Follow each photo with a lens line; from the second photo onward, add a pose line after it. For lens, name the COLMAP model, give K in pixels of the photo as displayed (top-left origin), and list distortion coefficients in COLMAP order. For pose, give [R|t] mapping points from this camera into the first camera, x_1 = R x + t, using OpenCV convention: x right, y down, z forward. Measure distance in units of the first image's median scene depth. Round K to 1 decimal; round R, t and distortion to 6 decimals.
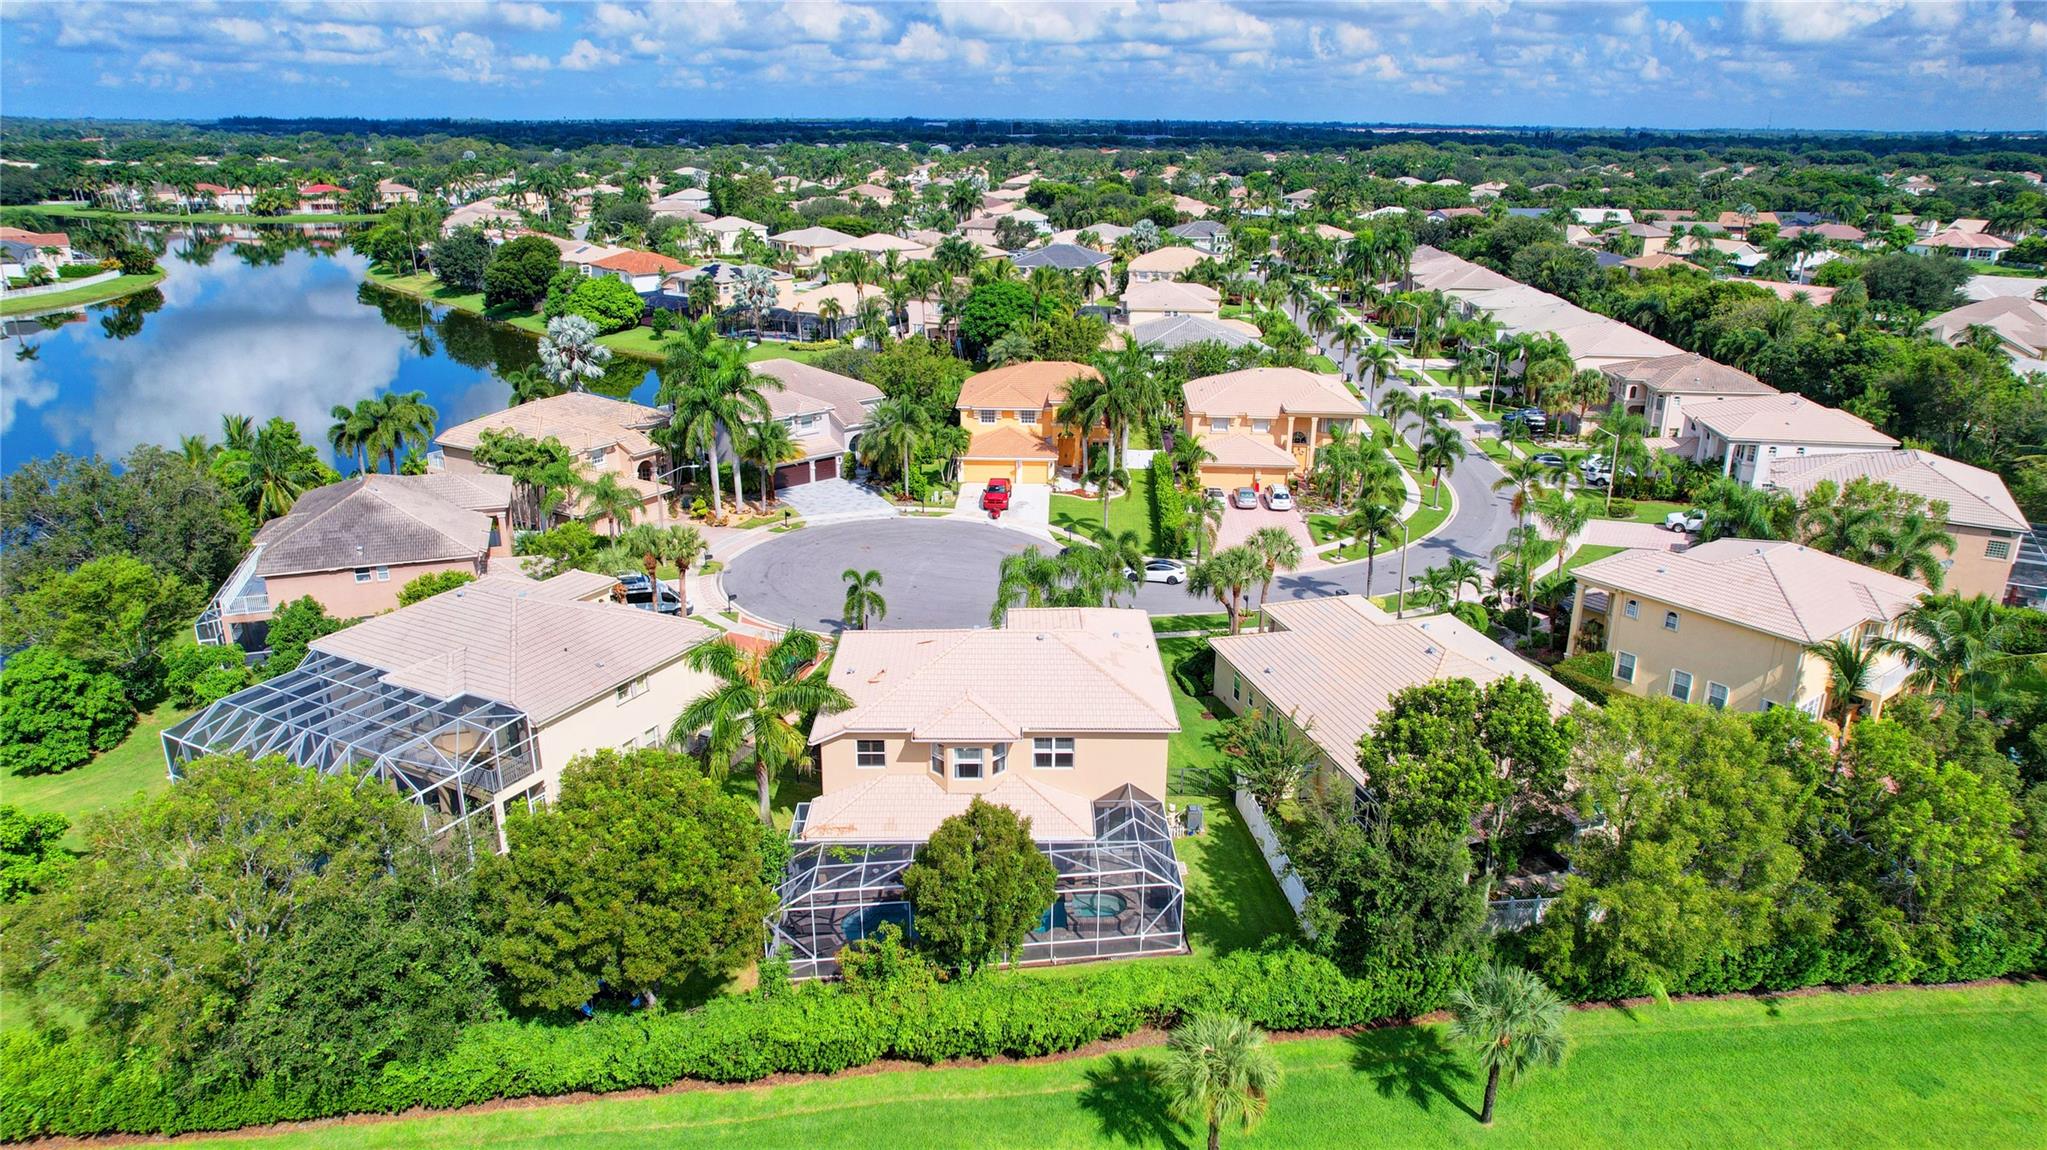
lens RADIAL K [[1311.7, 0, 1023.5], [0, 1311.7, 575.0], [0, 0, 1]] dist [-0.093128, 0.093154]
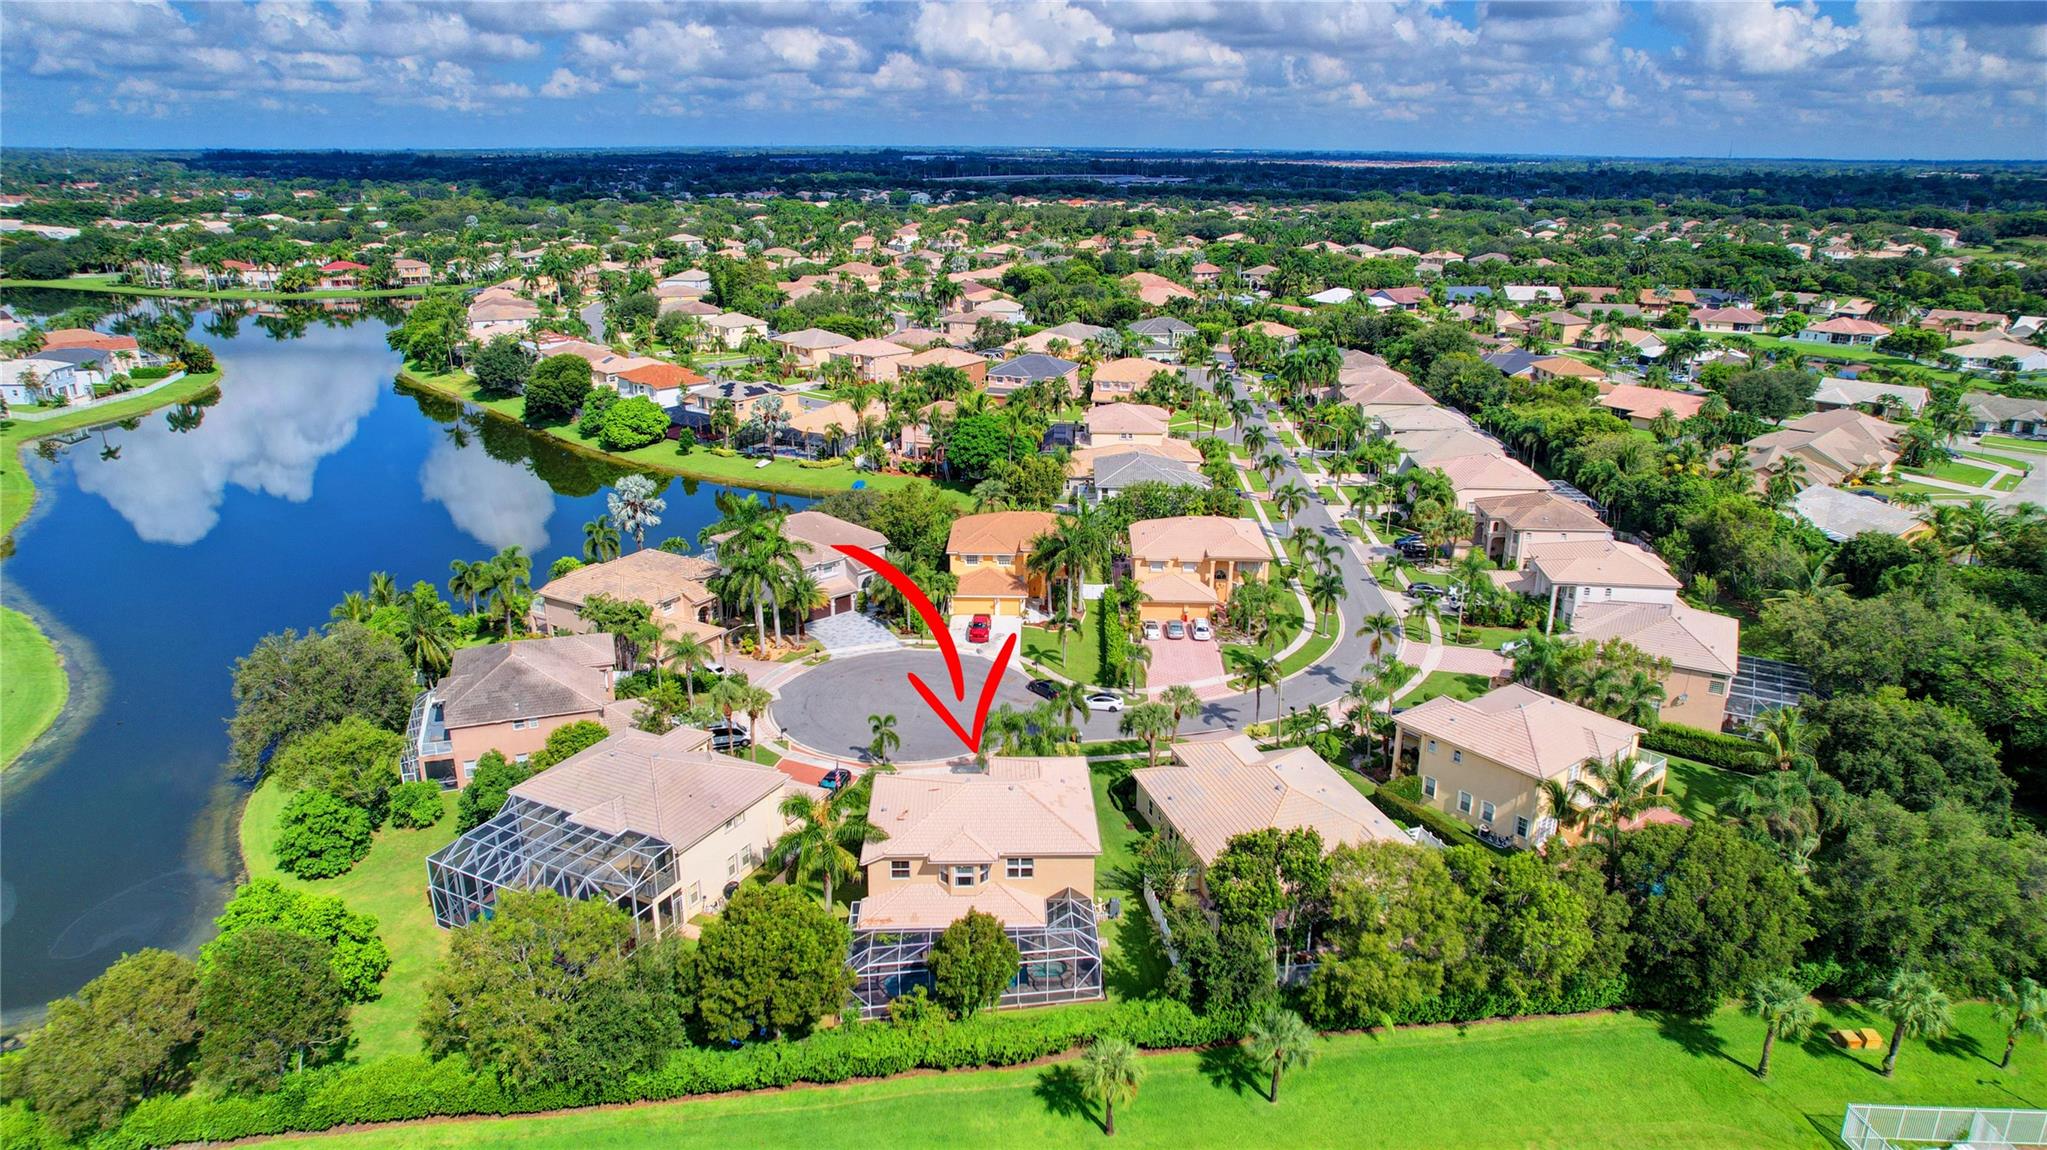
lens RADIAL K [[1297.6, 0, 1023.5], [0, 1297.6, 575.0], [0, 0, 1]] dist [-0.081507, 0.082878]
pose [[0.999859, -0.005860, 0.015729, 0.002783], [0.006163, 0.999795, -0.019311, -0.090017], [-0.015613, 0.019405, 0.999690, -0.263030]]
